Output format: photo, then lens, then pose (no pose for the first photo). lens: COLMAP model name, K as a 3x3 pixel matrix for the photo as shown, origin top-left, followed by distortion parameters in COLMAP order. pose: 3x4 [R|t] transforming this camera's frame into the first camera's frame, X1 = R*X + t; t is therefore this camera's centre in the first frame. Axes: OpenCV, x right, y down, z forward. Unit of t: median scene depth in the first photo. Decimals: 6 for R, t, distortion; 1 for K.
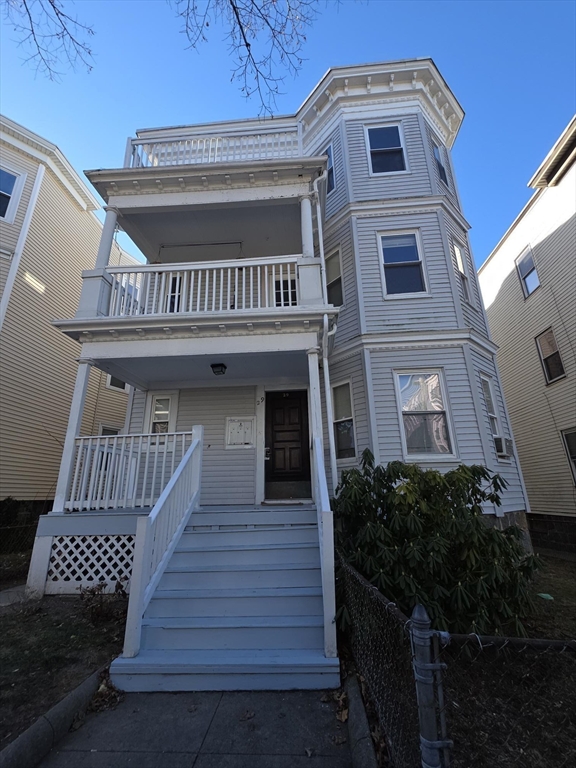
lens RADIAL K [[348.2, 0, 287.7], [0, 348.2, 382.4], [0, 0, 1]] dist [-0.000537, -0.000625]
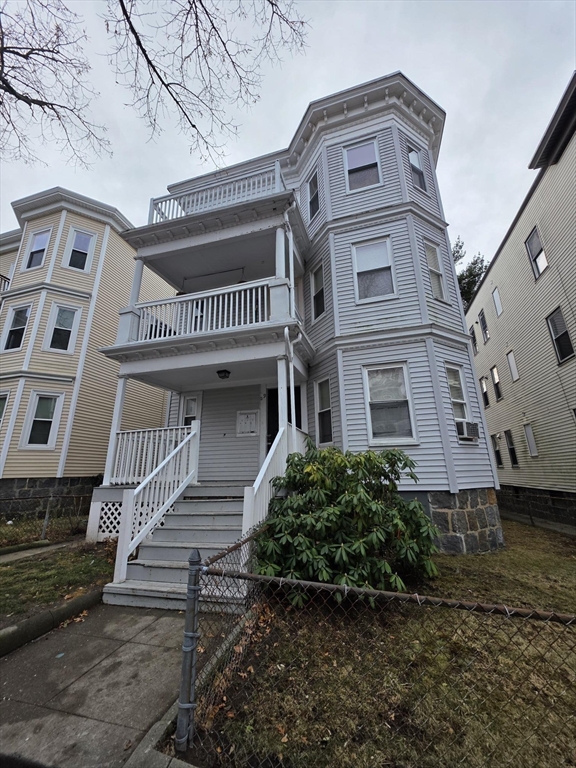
lens RADIAL K [[305.3, 0, 288.9], [0, 305.3, 383.0], [0, 0, 1]] dist [-0.002384, -0.000303]
pose [[0.978413, -0.057052, -0.198629, 0.265671], [0.063760, 0.997585, 0.027535, -0.023686], [0.196578, -0.039606, 0.979688, -0.043673]]
